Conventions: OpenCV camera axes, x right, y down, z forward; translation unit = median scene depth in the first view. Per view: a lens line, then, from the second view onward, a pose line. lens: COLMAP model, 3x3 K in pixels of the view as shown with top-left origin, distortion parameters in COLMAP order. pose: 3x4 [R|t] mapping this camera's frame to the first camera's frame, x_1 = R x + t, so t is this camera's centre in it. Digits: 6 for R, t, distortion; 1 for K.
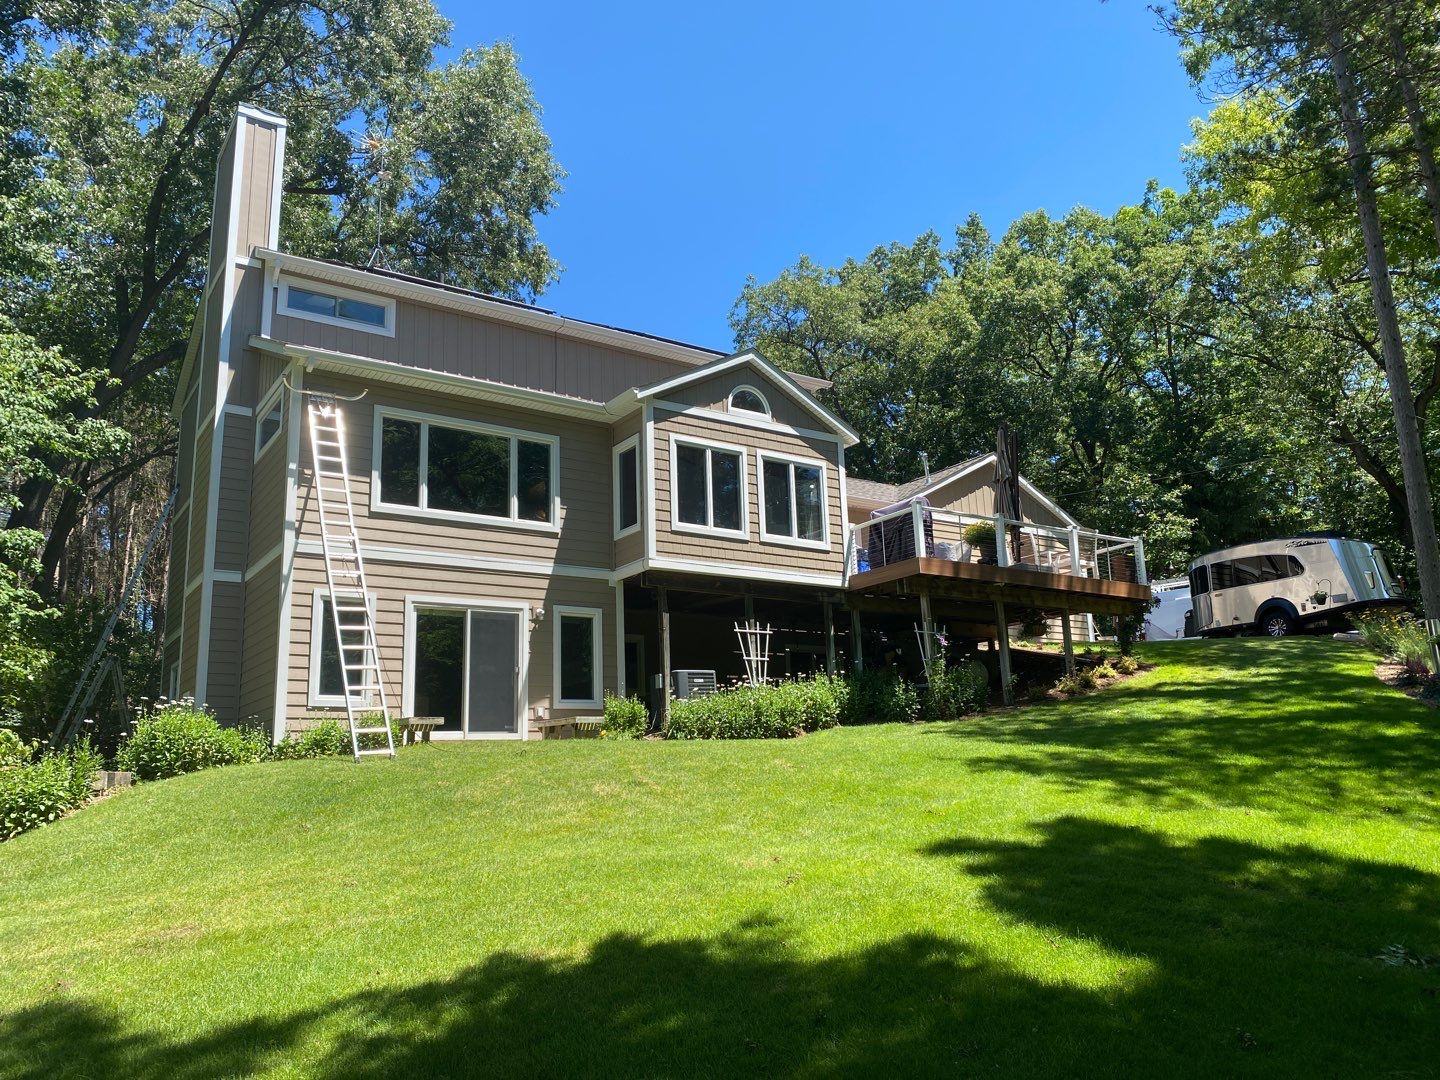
lens RADIAL K [[1118.5, 0, 712.0], [0, 1118.5, 530.9], [0, 0, 1]] dist [0.052658, -0.005315]
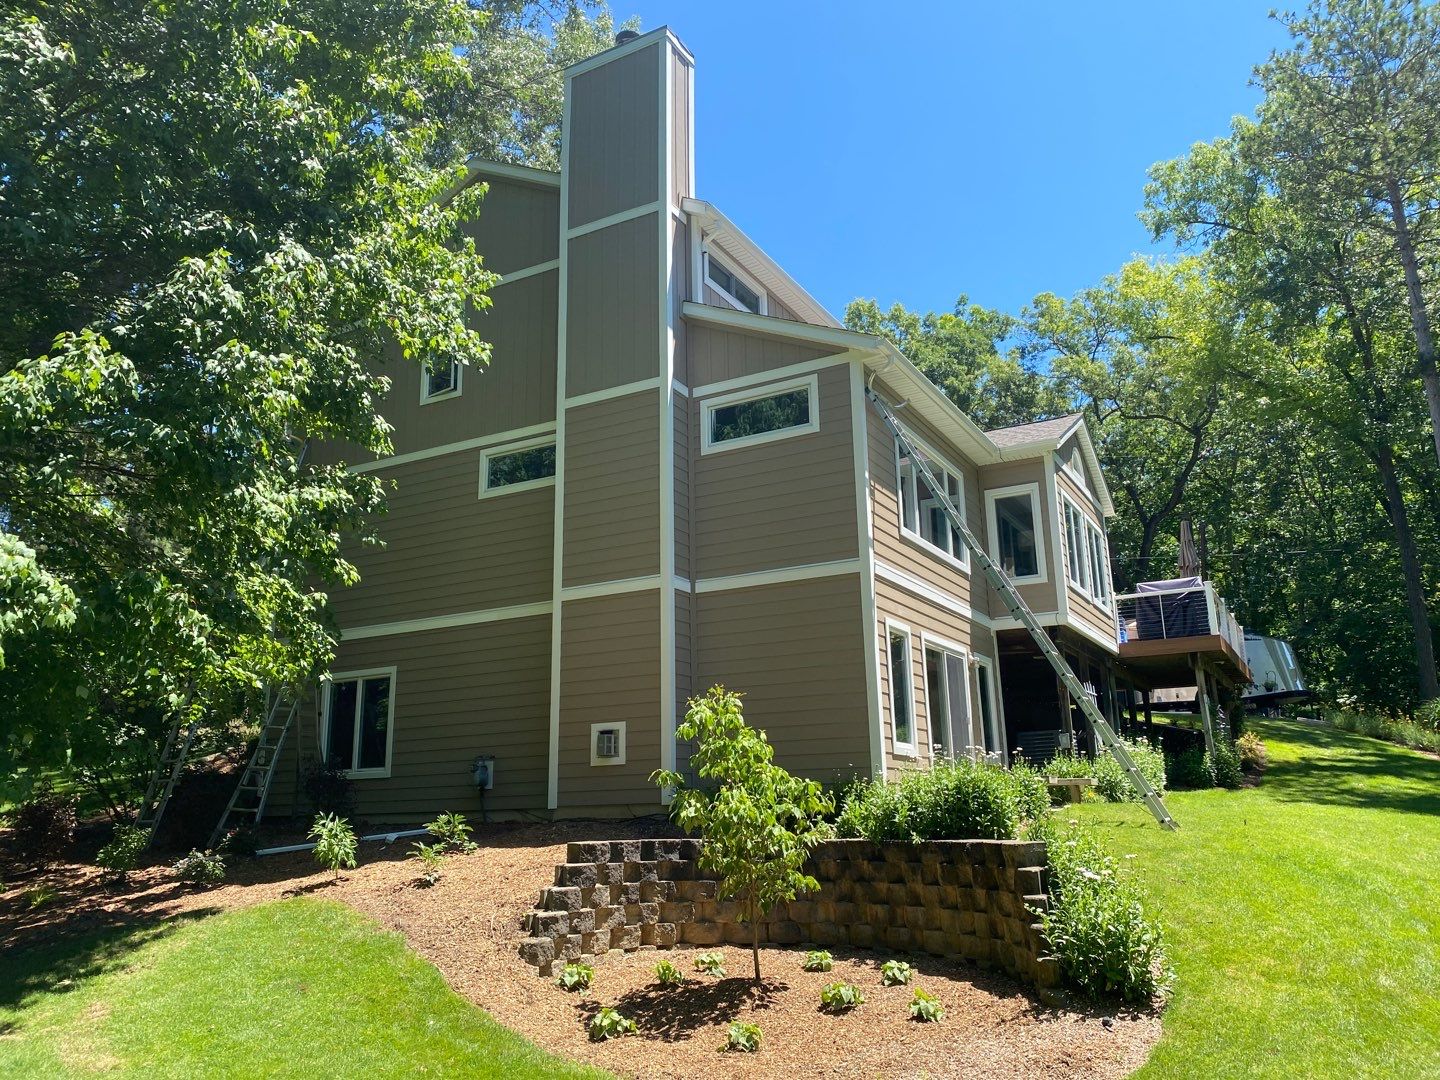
lens RADIAL K [[1118.5, 0, 712.0], [0, 1118.5, 530.9], [0, 0, 1]] dist [0.052658, -0.005315]
pose [[0.900133, 0.124758, 0.417368, -0.719209], [-0.110485, 0.992167, -0.058293, 0.043654], [-0.421371, 0.006359, 0.906866, 0.233763]]
